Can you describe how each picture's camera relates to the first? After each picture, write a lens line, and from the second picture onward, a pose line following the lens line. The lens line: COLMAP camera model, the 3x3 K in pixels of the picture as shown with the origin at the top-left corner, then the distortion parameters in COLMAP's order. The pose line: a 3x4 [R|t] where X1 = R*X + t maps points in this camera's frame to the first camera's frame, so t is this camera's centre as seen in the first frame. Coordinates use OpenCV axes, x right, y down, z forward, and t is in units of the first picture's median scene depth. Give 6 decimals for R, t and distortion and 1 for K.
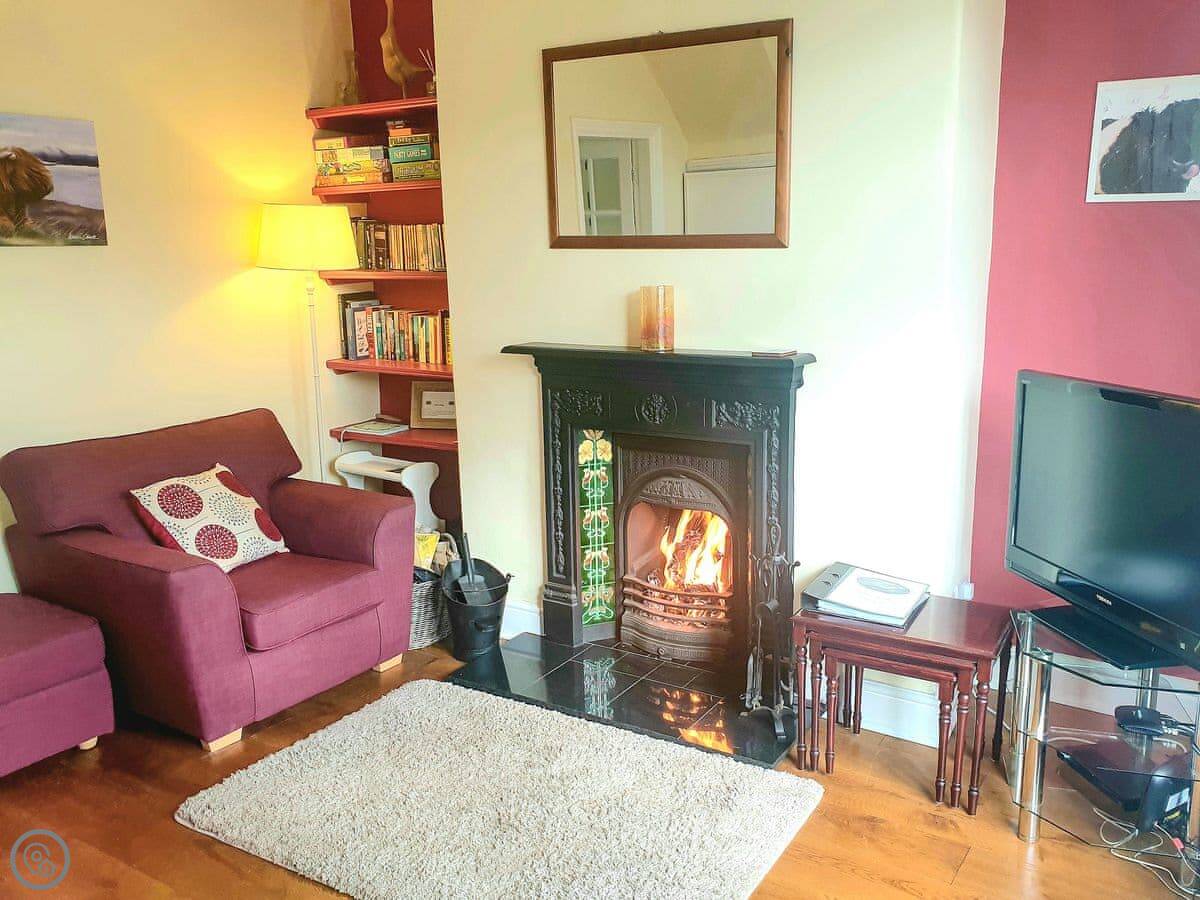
lens RADIAL K [[1041.3, 0, 600.0], [0, 1041.3, 450.0], [0, 0, 1]] dist [-0.112637, 0.004767]
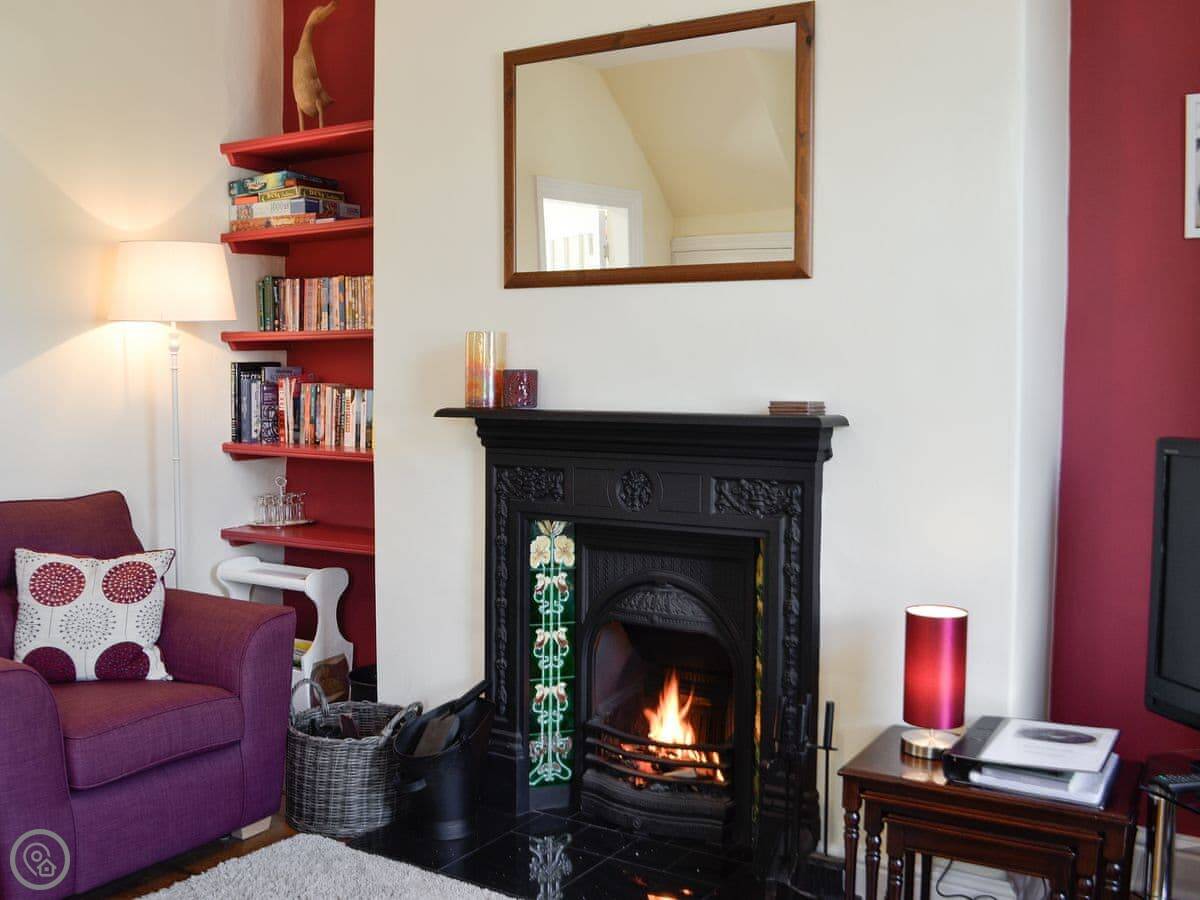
lens RADIAL K [[1041.3, 0, 600.0], [0, 1041.3, 450.0], [0, 0, 1]] dist [-0.112637, 0.004767]
pose [[0.998793, 0.029122, 0.039552, -0.002328], [-0.021403, 0.982846, -0.183183, 0.066380], [-0.044209, 0.182115, 0.982283, 0.240791]]
